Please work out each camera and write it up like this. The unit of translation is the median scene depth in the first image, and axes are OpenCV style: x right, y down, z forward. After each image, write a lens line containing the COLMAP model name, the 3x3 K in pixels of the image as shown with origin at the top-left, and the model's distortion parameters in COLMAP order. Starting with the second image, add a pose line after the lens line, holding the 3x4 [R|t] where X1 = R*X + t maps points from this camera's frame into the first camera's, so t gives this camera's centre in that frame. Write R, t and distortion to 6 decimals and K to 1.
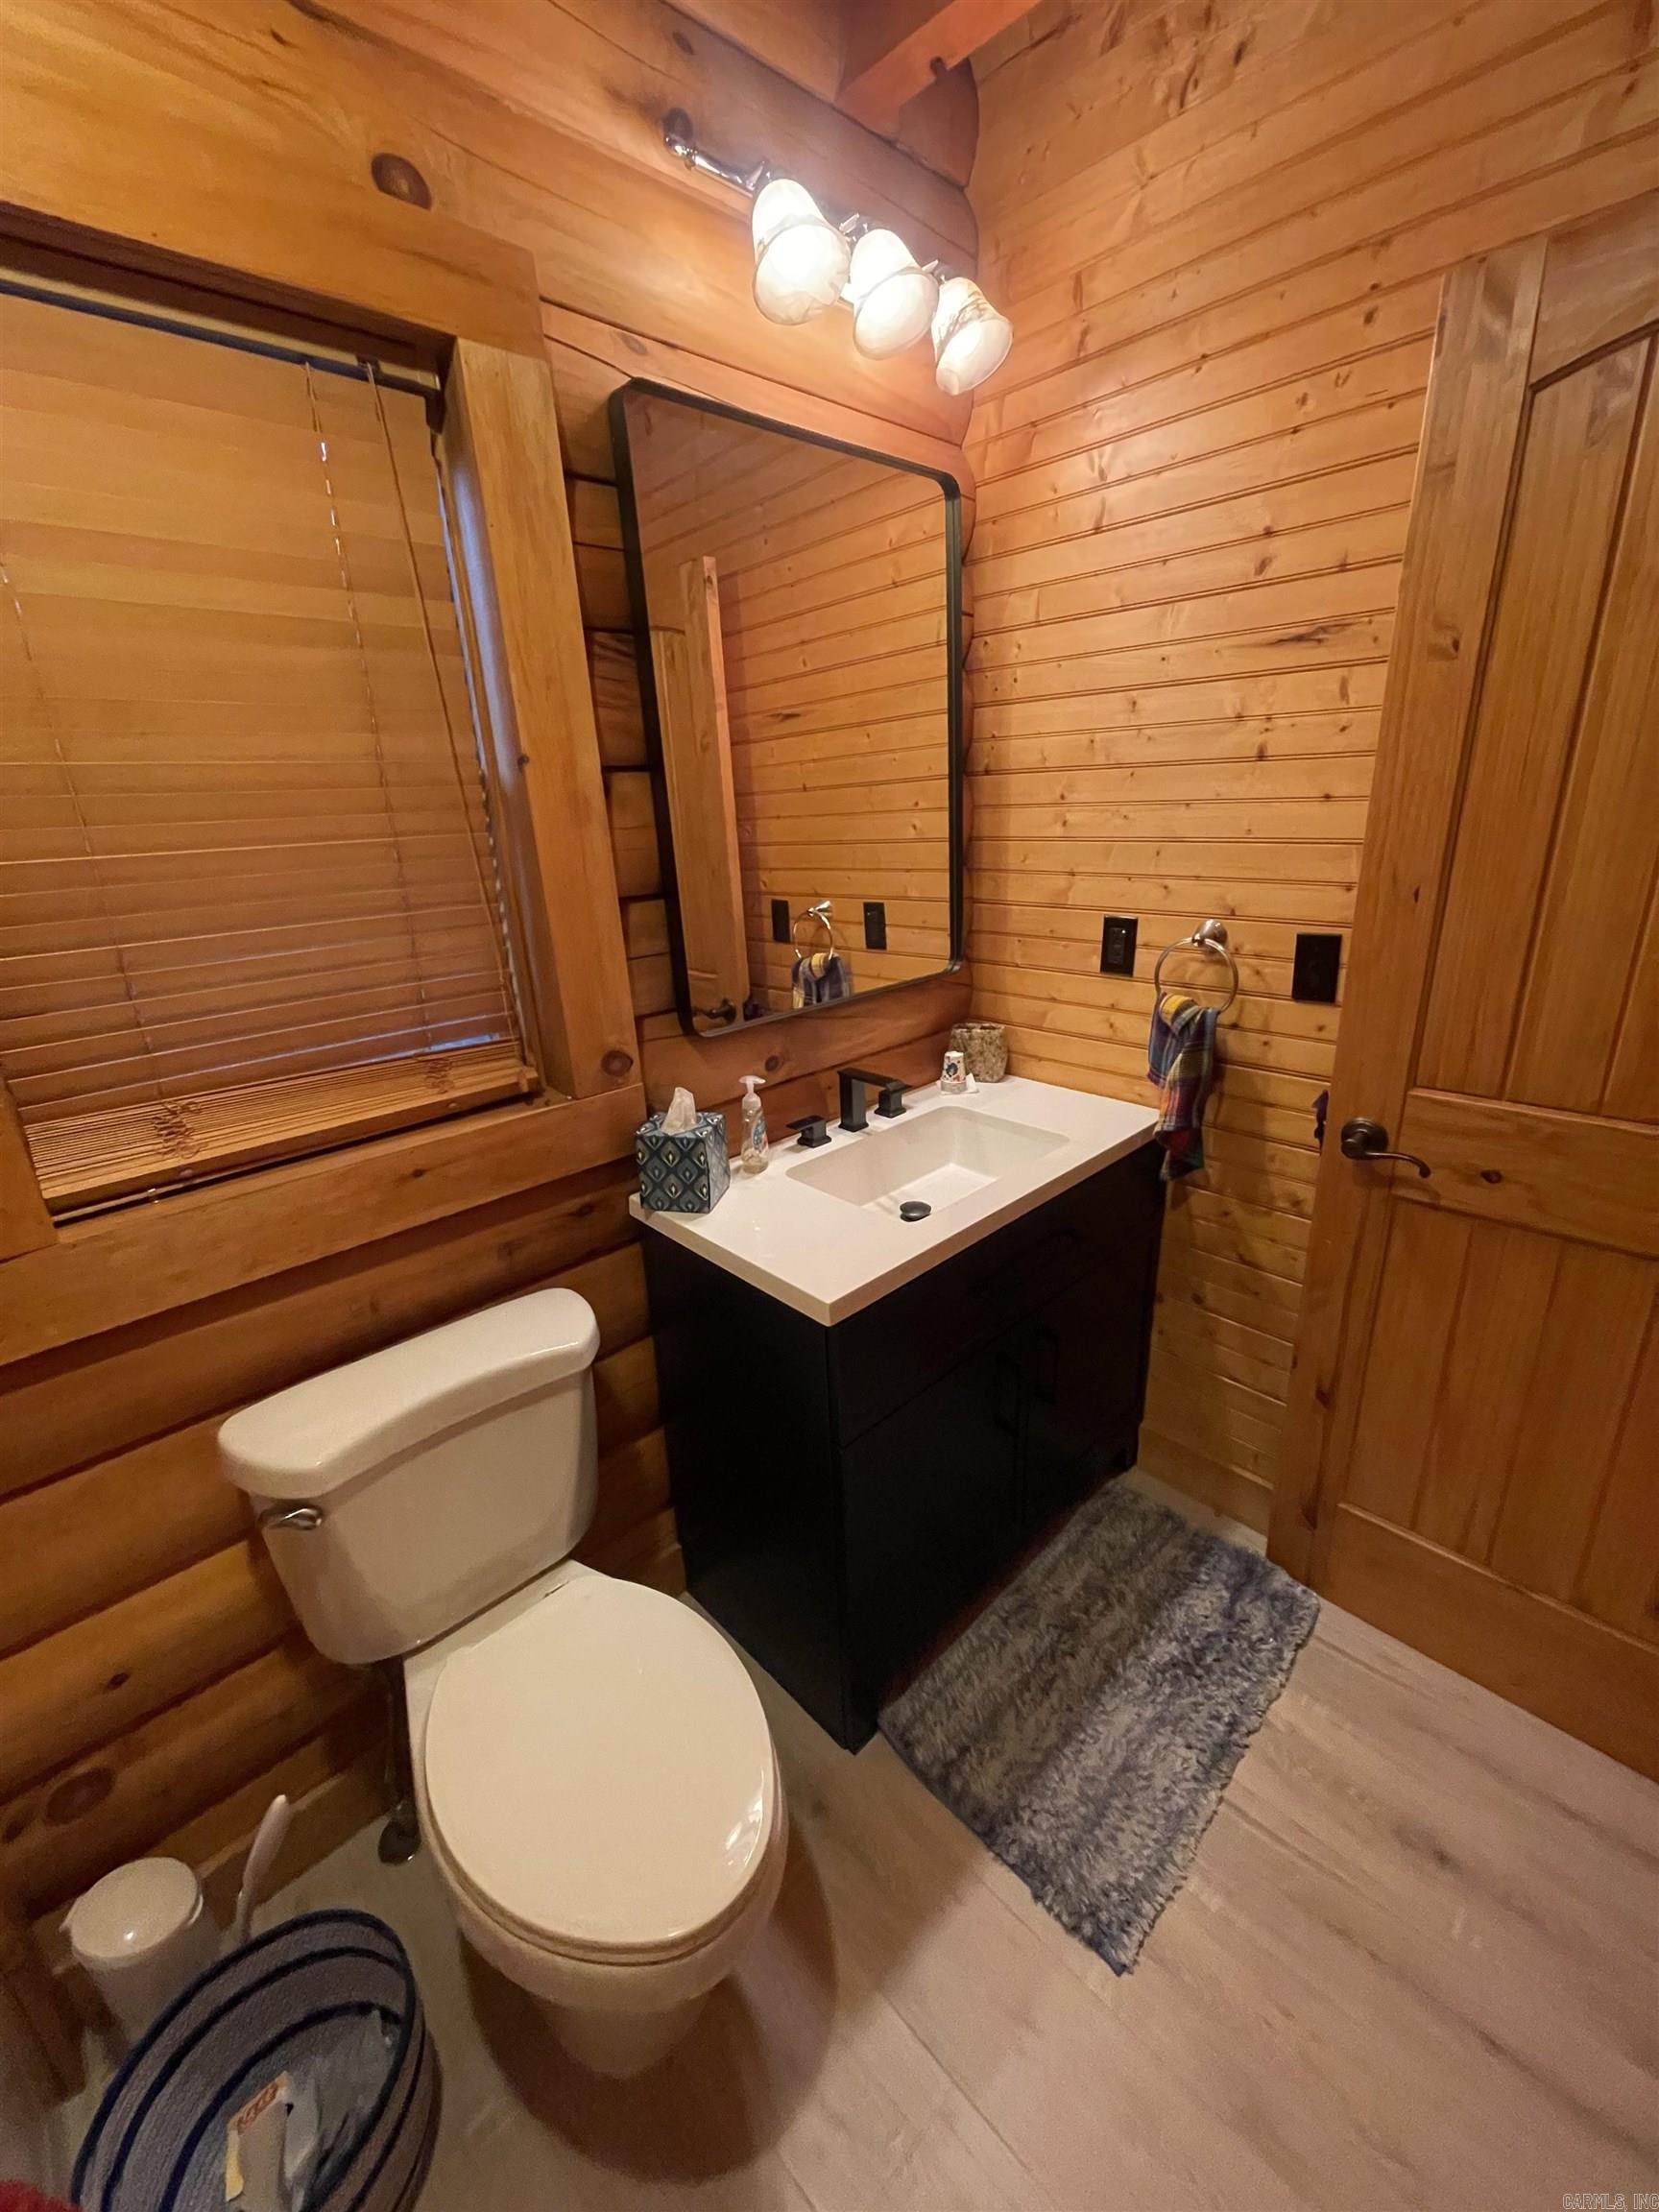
lens RADIAL K [[884.8, 0, 831.4], [0, 884.8, 1104.1], [0, 0, 1]] dist [-0.000664, 0.000863]
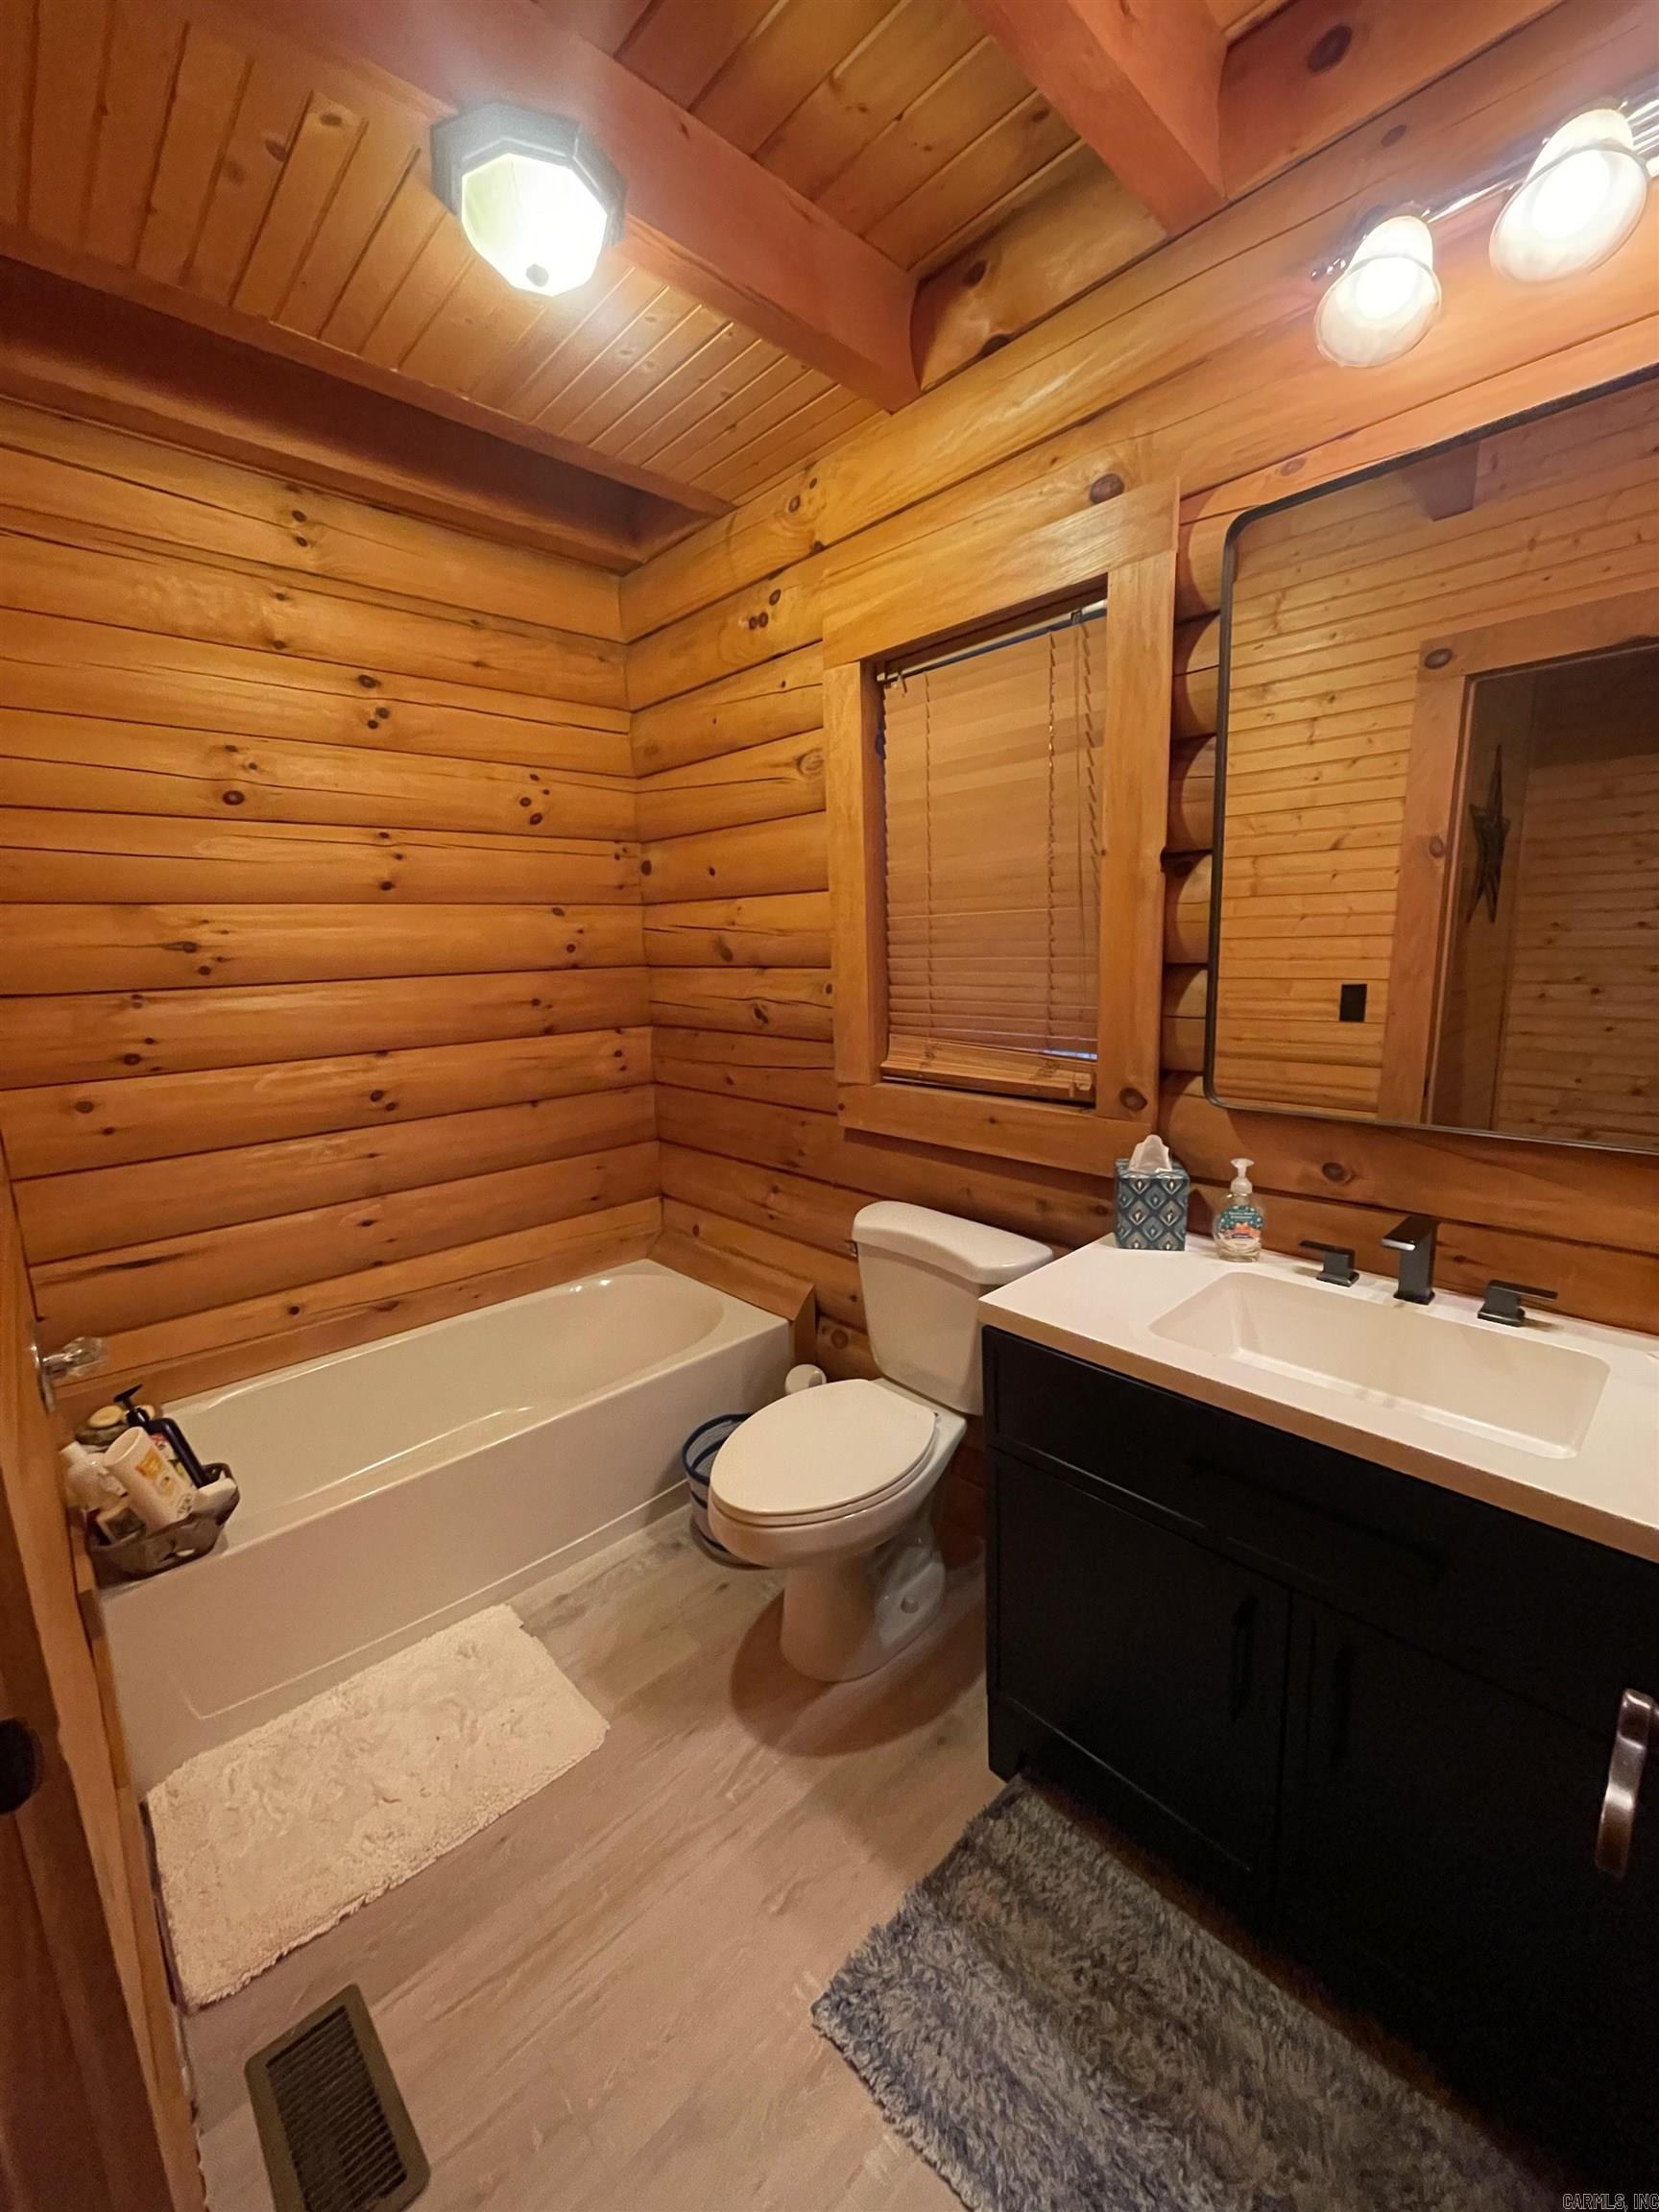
lens RADIAL K [[884.8, 0, 829.6], [0, 884.8, 1108.0], [0, 0, 1]] dist [-0.000664, 0.000863]
pose [[-0.020970, 0.232147, -0.972455, 0.910955], [-0.292104, 0.928805, 0.228026, -0.186309], [0.956157, 0.288840, 0.048334, 0.566766]]
